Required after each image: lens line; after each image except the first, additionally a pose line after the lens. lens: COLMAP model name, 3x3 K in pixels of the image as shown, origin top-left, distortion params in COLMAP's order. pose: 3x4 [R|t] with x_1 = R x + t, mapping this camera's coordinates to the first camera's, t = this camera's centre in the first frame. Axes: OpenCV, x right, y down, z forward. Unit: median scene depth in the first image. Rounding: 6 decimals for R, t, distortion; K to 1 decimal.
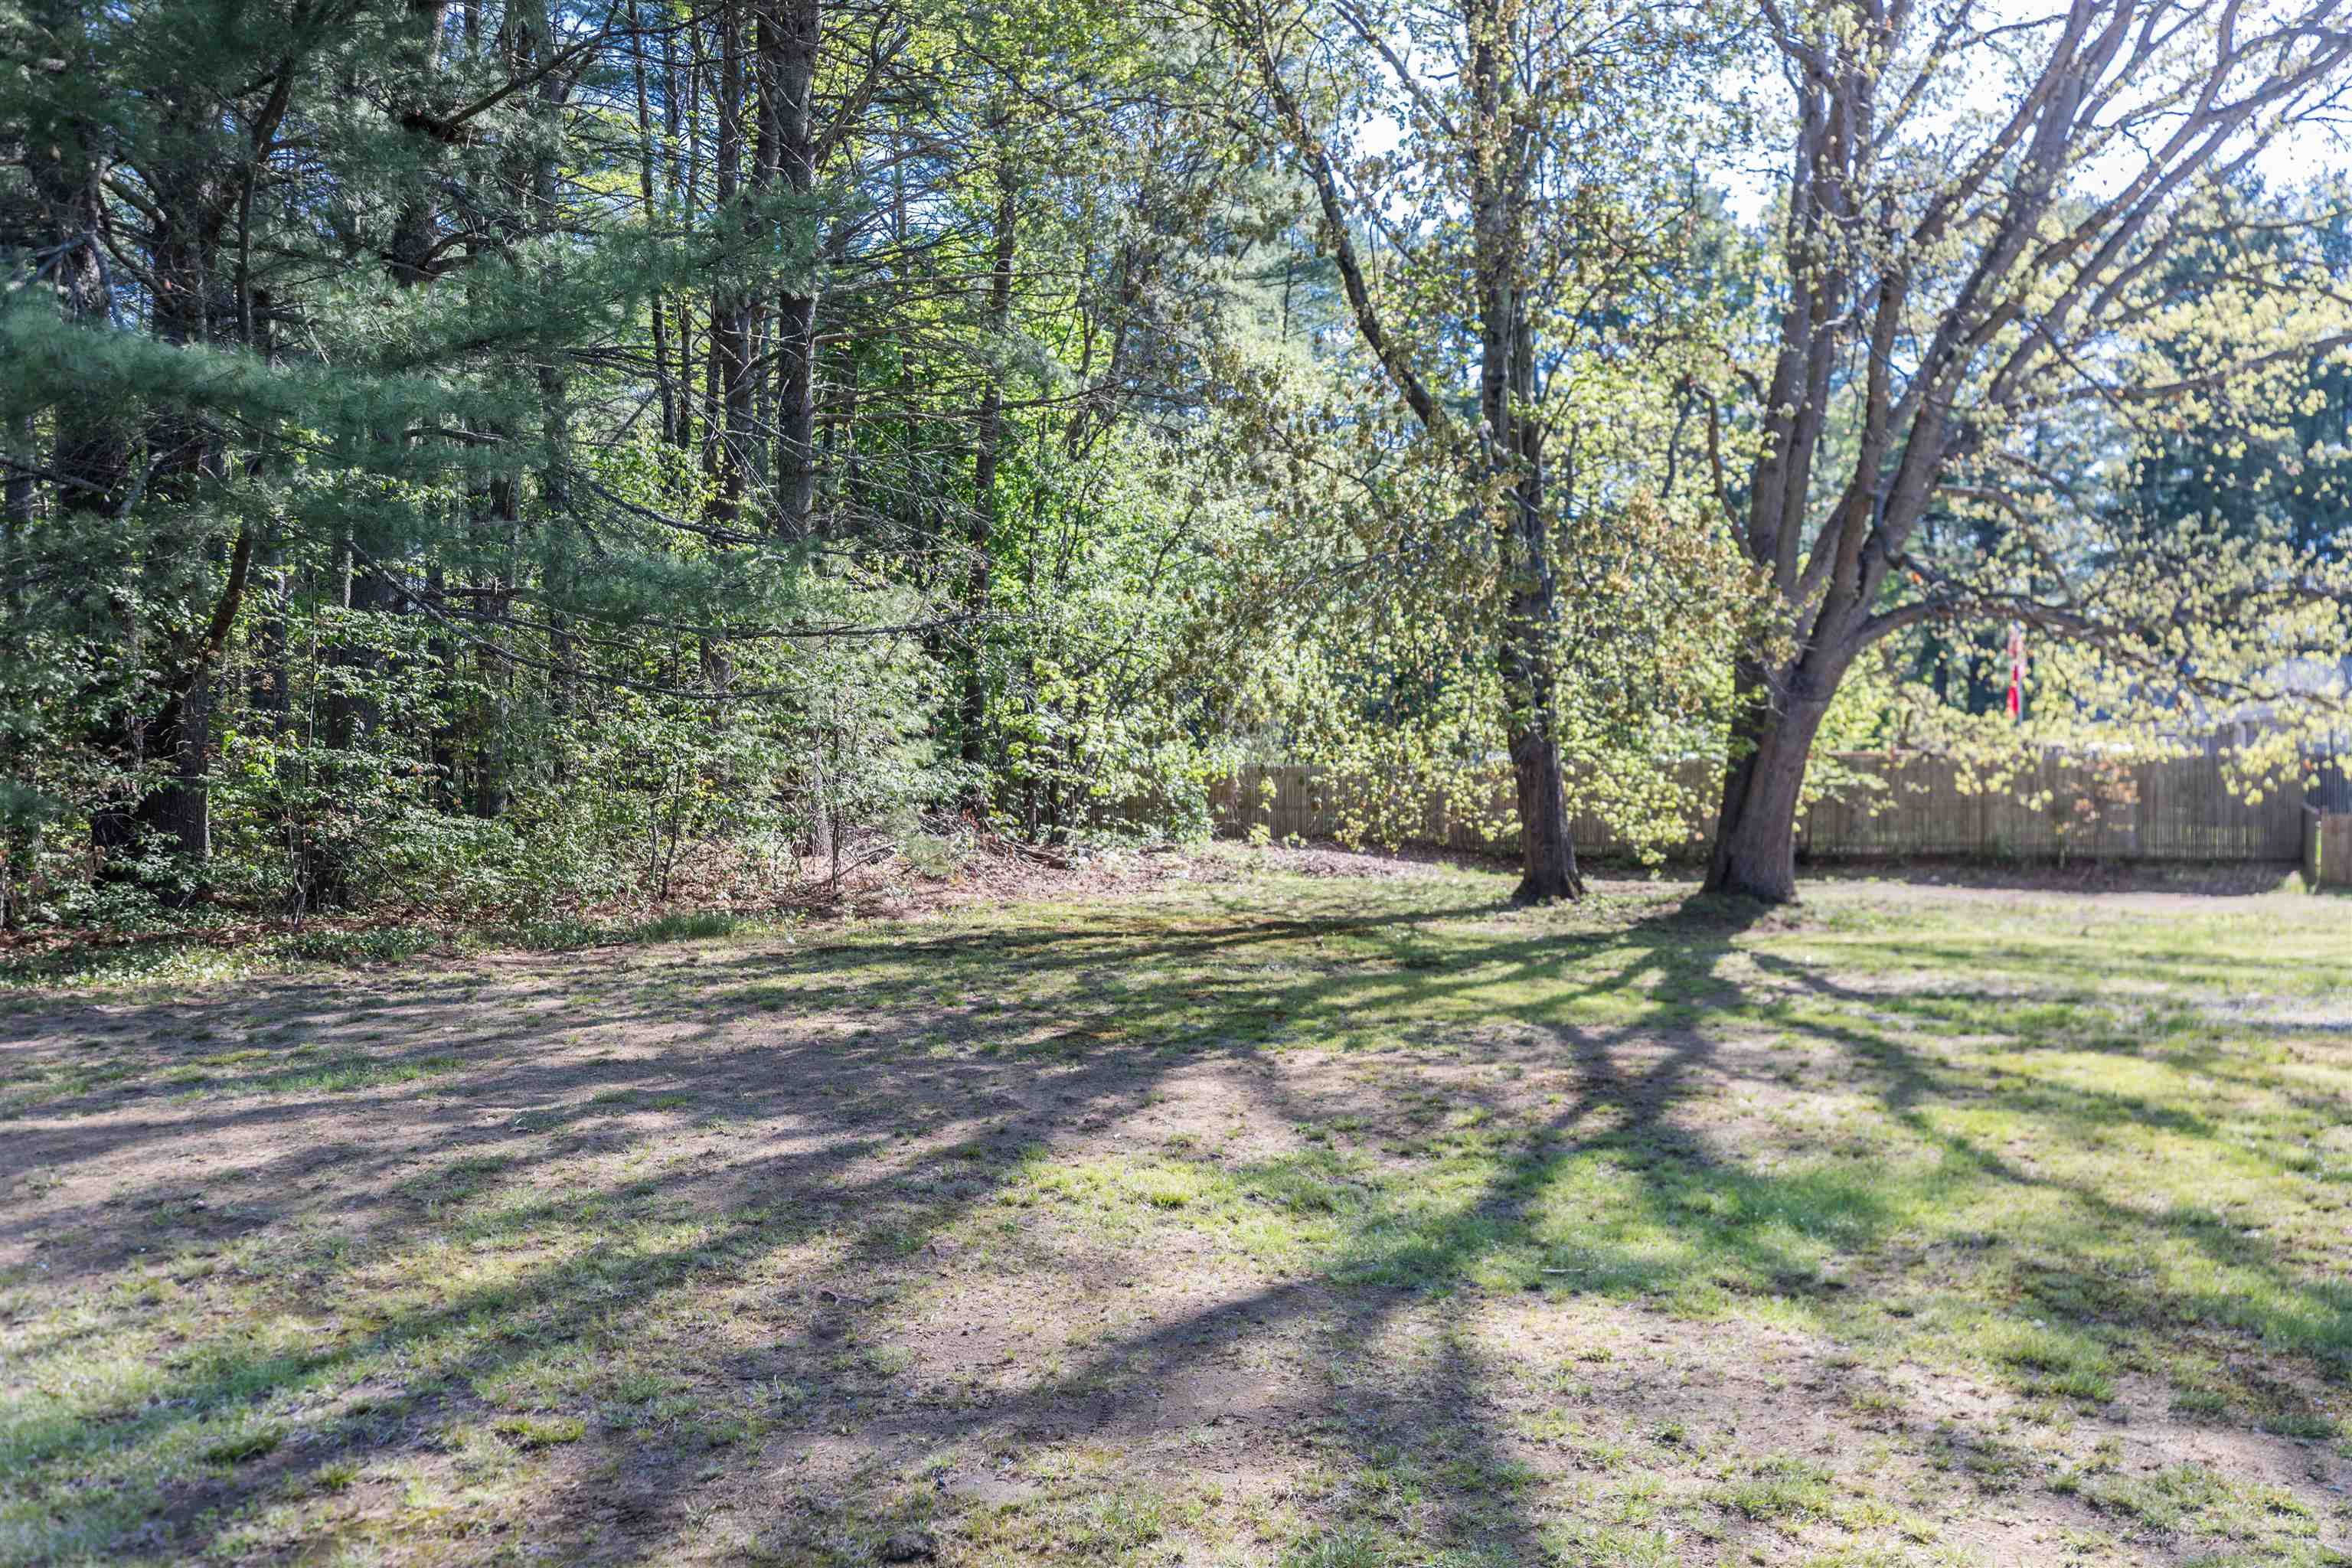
lens RADIAL K [[1862.1, 0, 1188.2], [0, 1862.1, 791.3], [0, 0, 1]] dist [-0.004817, 0.014873]
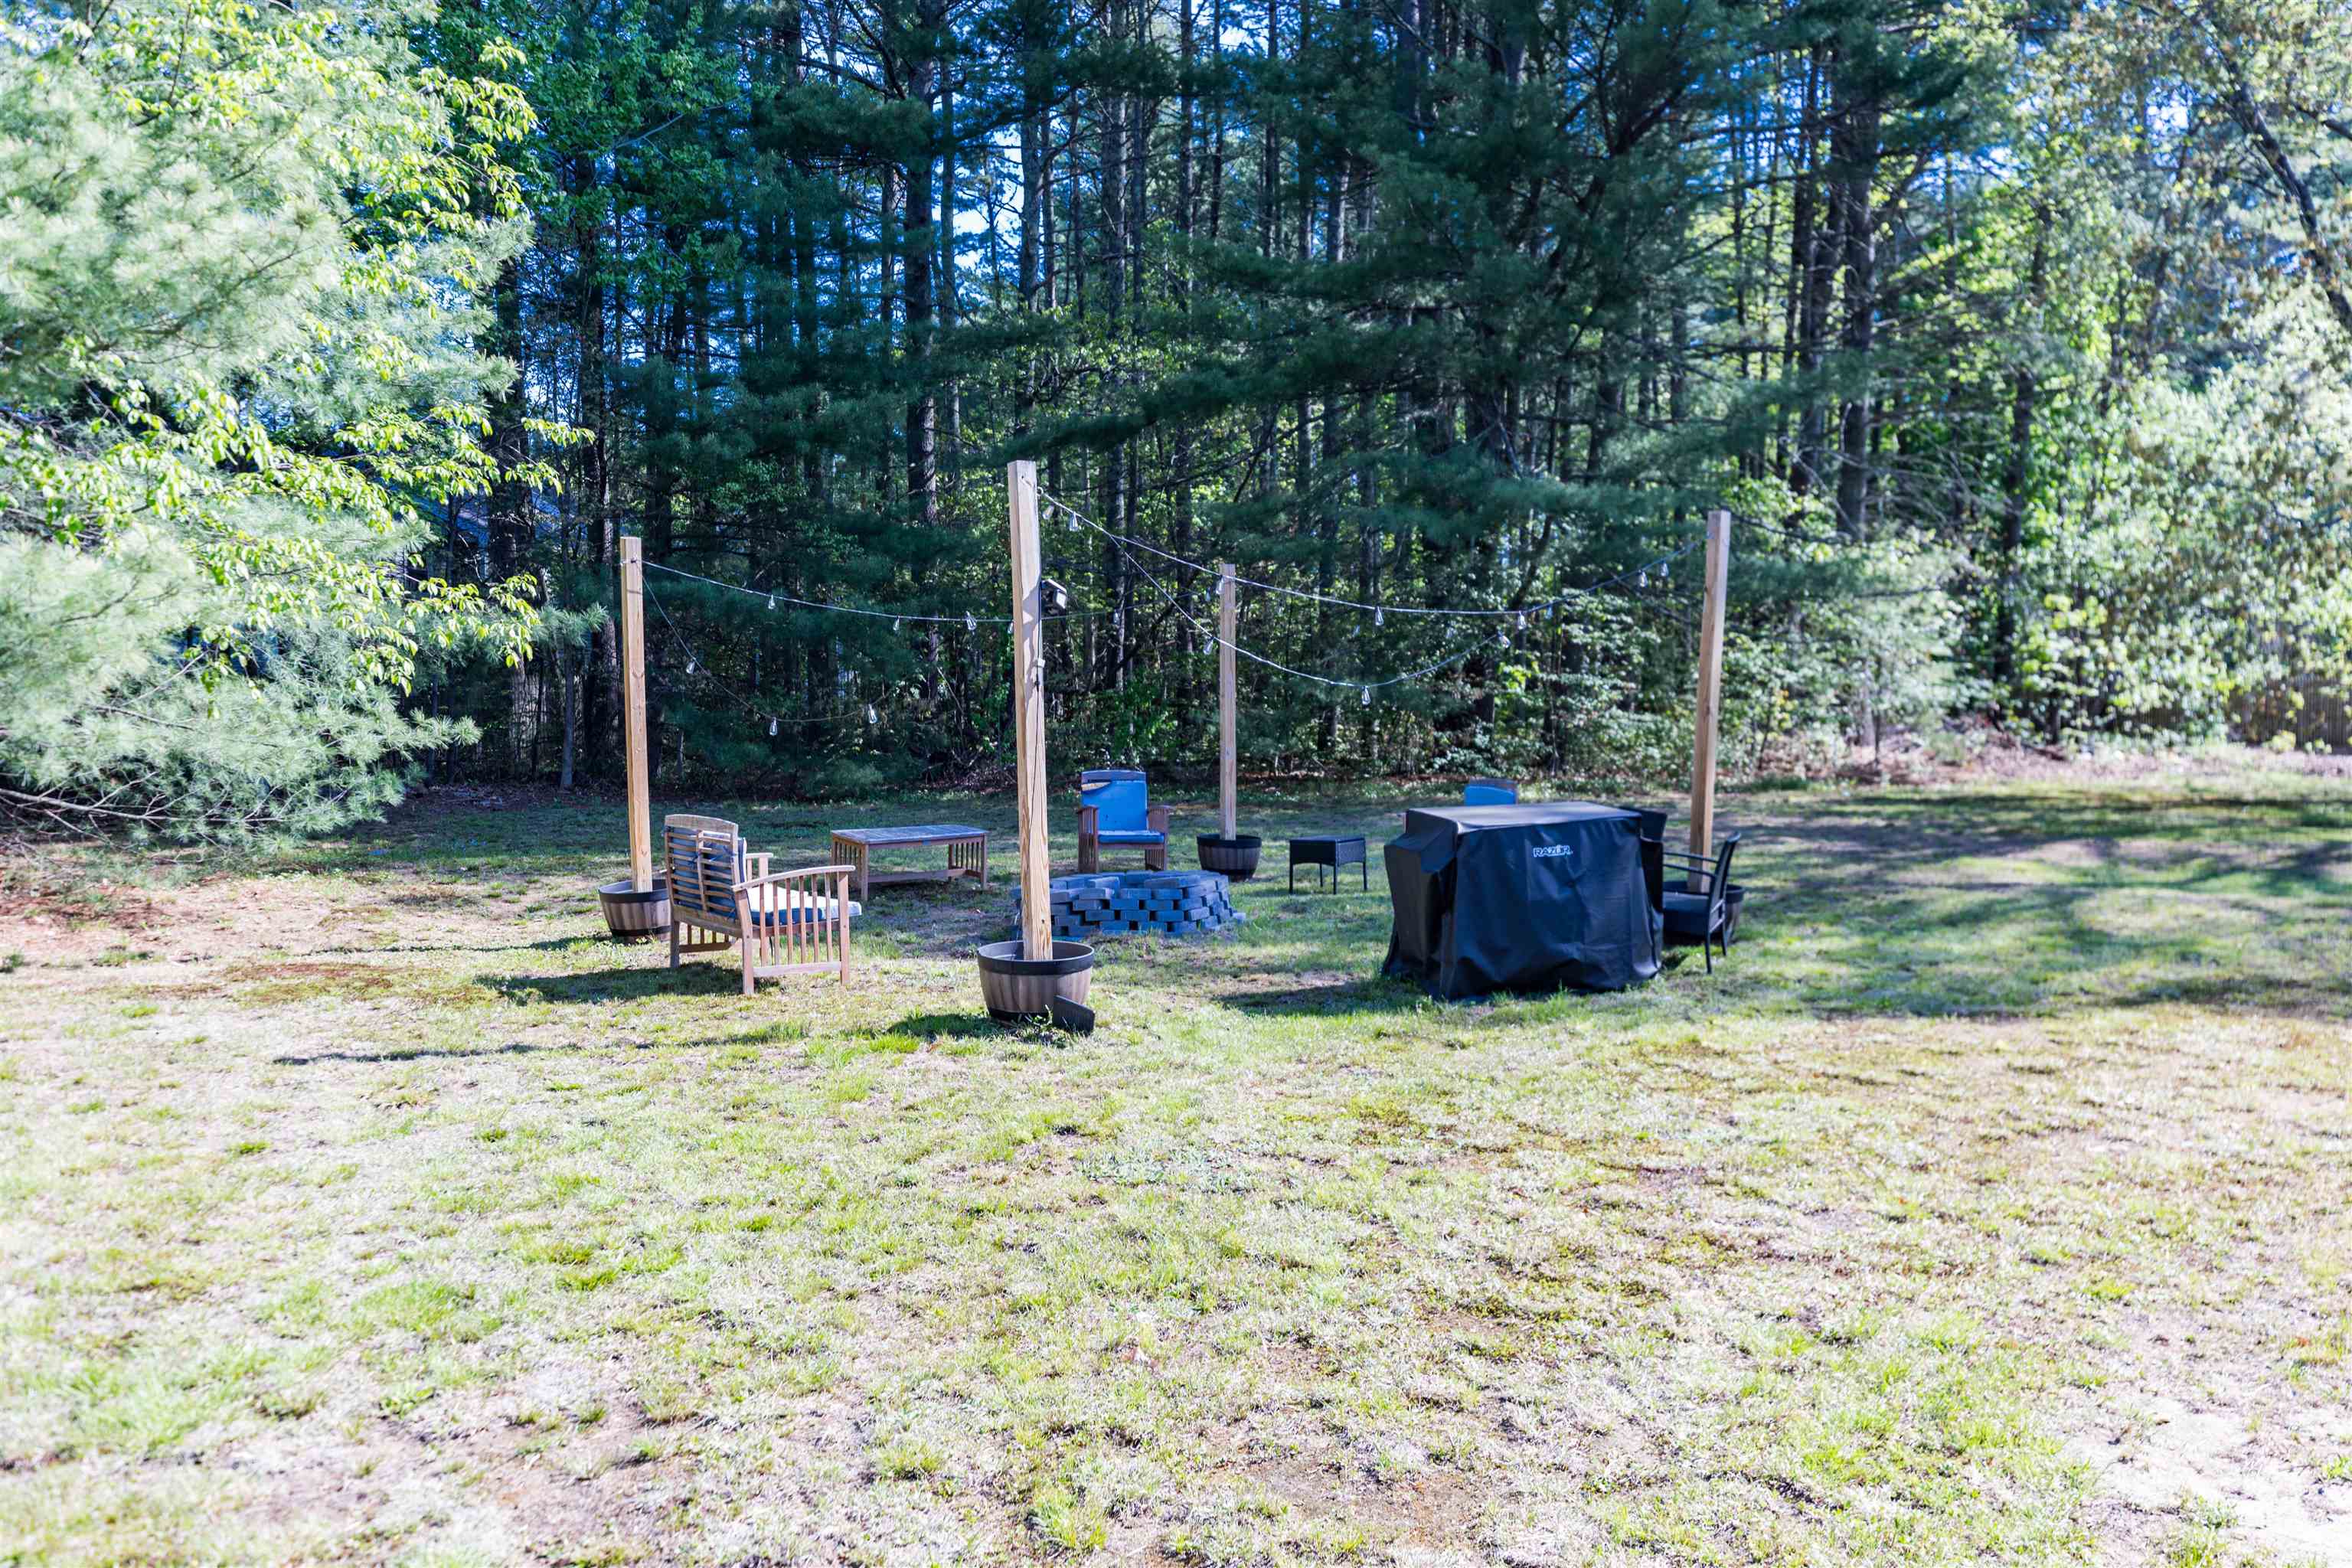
lens RADIAL K [[1862.1, 0, 1188.2], [0, 1862.1, 791.3], [0, 0, 1]] dist [-0.004817, 0.014873]
pose [[0.856318, 0.028464, -0.515664, 0.093602], [-0.003708, 0.998793, 0.048974, 0.001842], [0.516435, -0.040025, 0.855390, -0.487493]]
